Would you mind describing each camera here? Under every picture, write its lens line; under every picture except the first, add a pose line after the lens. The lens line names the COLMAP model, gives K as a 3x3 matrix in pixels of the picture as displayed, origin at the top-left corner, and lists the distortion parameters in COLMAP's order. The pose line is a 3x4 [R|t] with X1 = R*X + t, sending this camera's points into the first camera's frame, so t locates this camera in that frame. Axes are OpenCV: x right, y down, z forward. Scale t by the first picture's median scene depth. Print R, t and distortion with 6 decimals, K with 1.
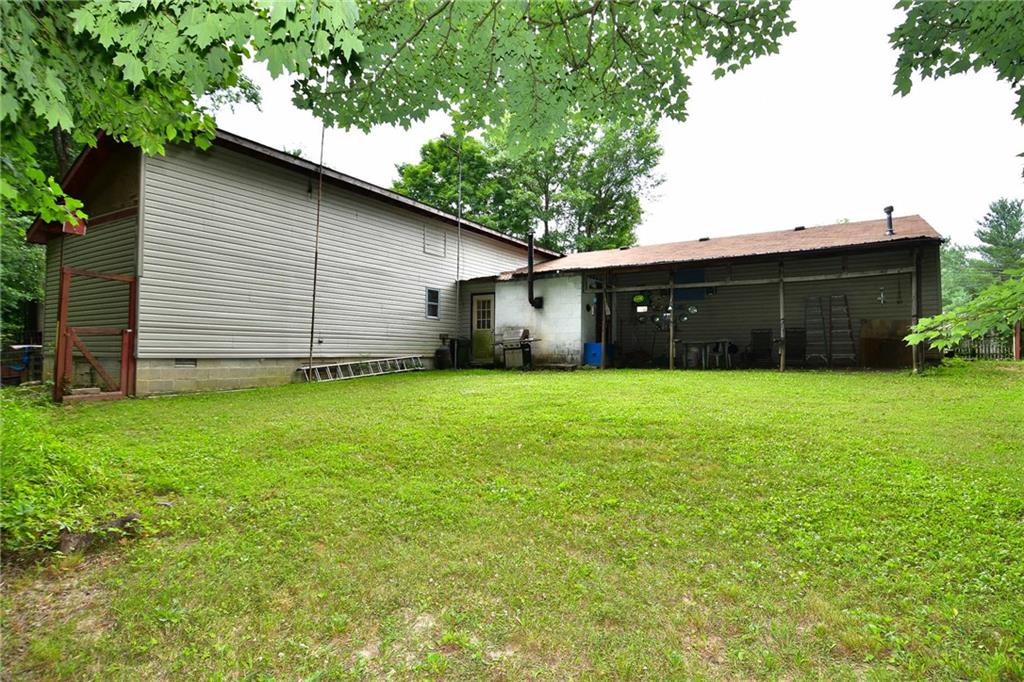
lens RADIAL K [[533.5, 0, 521.5], [0, 533.5, 349.6], [0, 0, 1]] dist [0.029993, -0.038185]
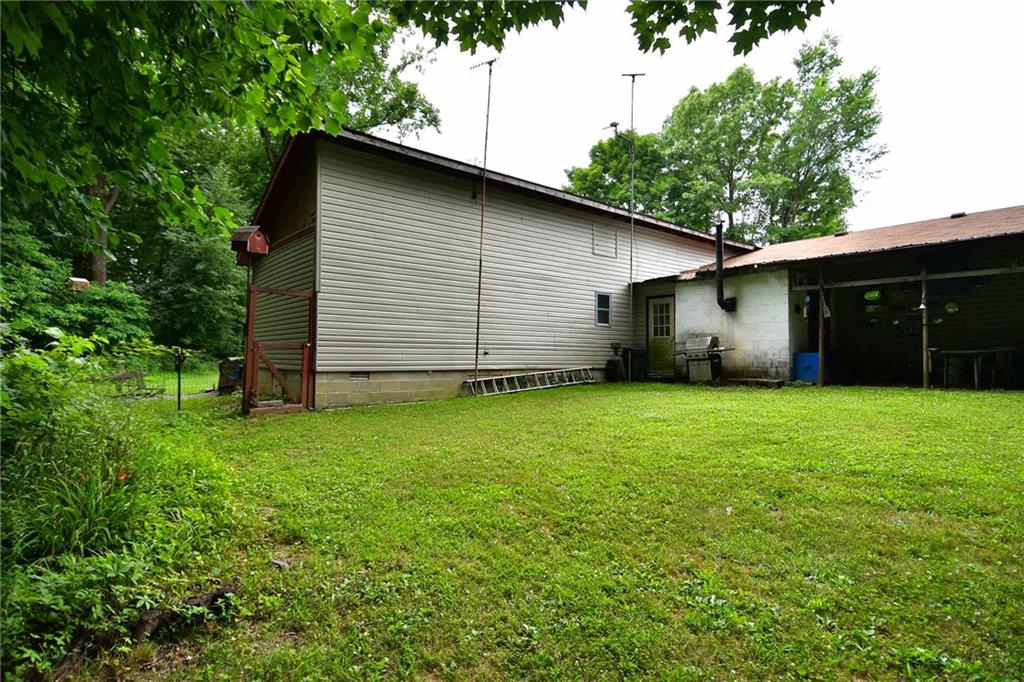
lens RADIAL K [[533.5, 0, 510.0], [0, 533.5, 336.1], [0, 0, 1]] dist [0.029993, -0.038185]
pose [[0.943180, -0.012642, -0.332041, -0.017380], [0.000964, 0.999376, -0.035313, -0.010623], [0.332280, 0.032986, 0.942604, 0.108613]]
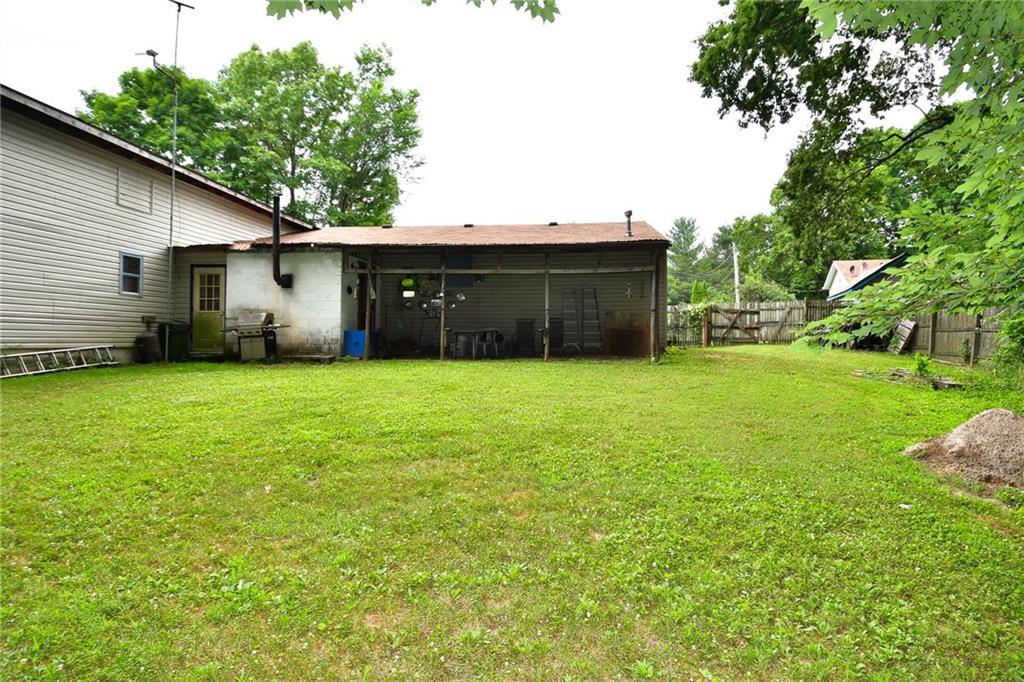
lens RADIAL K [[533.5, 0, 515.5], [0, 533.5, 336.2], [0, 0, 1]] dist [0.029993, -0.038185]
pose [[0.901723, 0.005917, 0.432273, -0.007131], [-0.008461, 0.999956, 0.003962, -0.009891], [-0.432231, -0.007230, 0.901734, 0.110977]]
